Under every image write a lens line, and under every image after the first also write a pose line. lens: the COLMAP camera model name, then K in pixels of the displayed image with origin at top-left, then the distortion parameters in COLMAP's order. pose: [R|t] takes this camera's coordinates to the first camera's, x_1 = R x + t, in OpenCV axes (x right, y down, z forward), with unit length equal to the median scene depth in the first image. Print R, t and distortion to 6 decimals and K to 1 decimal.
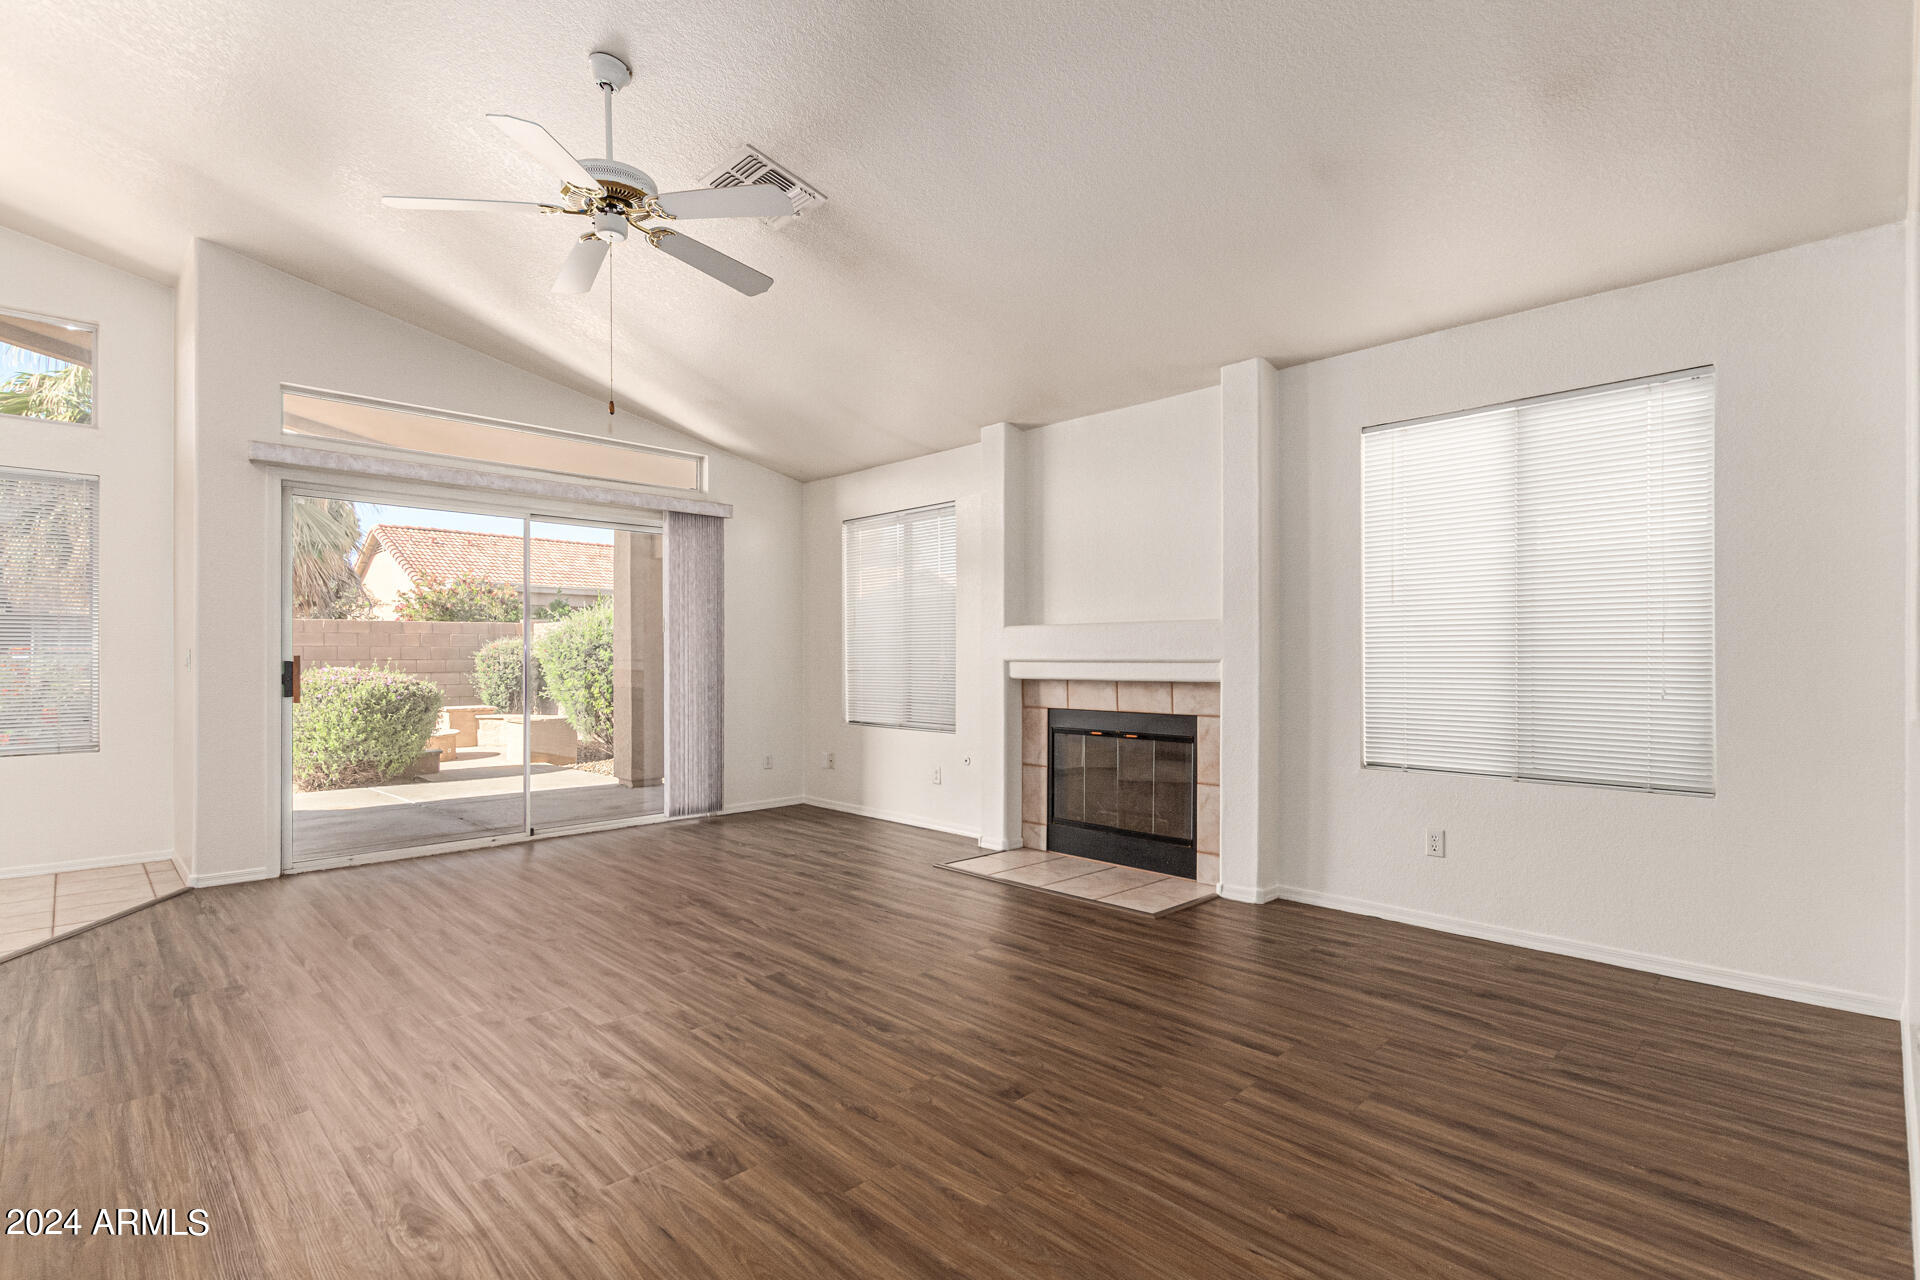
lens RADIAL K [[898.1, 0, 951.6], [0, 898.1, 653.6], [0, 0, 1]] dist [0.010577, -0.004792]
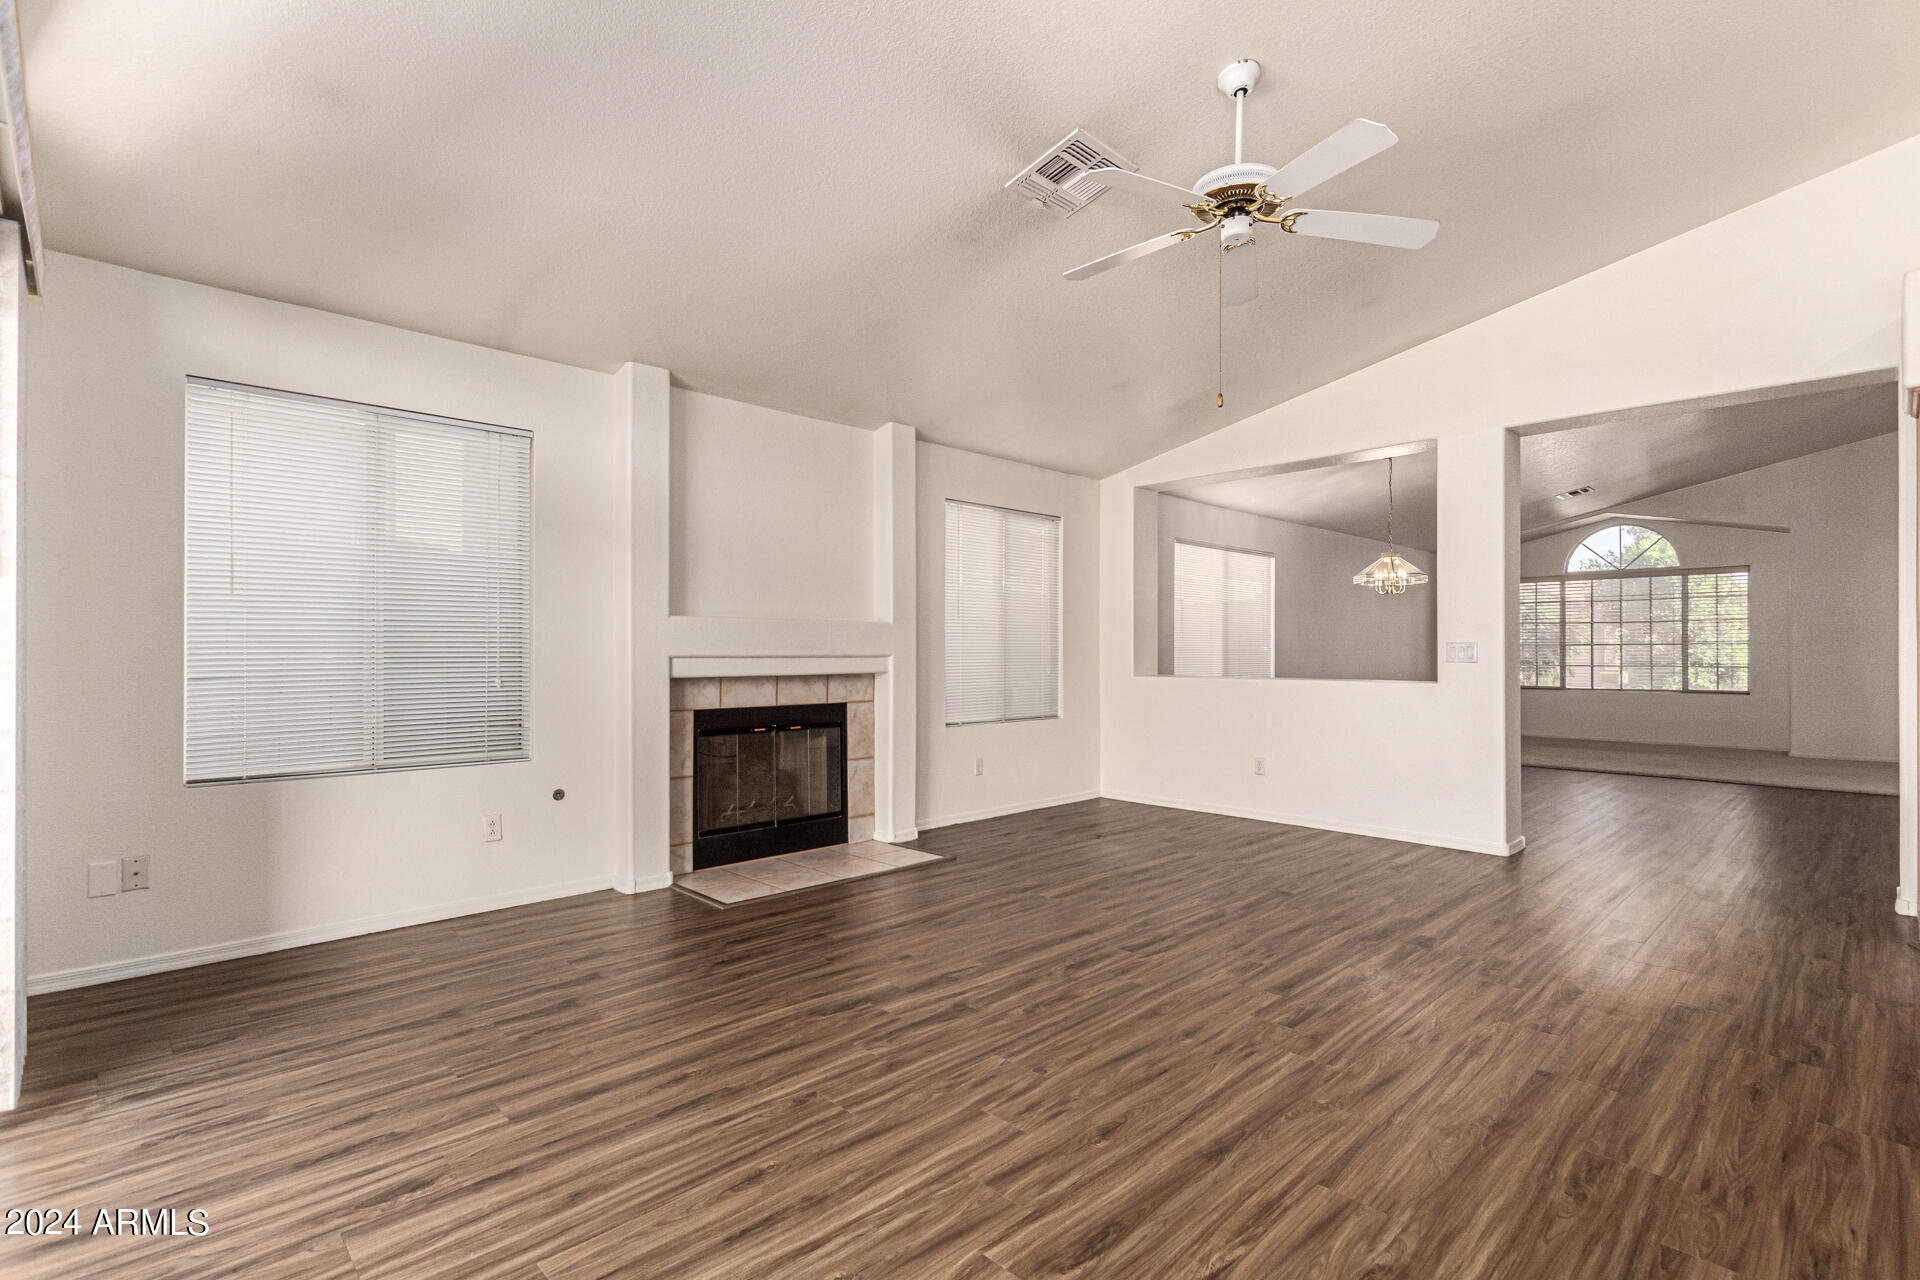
lens RADIAL K [[898.1, 0, 968.0], [0, 898.1, 646.6], [0, 0, 1]] dist [0.010577, -0.004792]
pose [[-0.000062, 0.008214, 0.999966, -0.869400], [-0.005199, 0.999953, -0.008214, 0.004592], [-0.999986, -0.005199, -0.000020, 0.815503]]
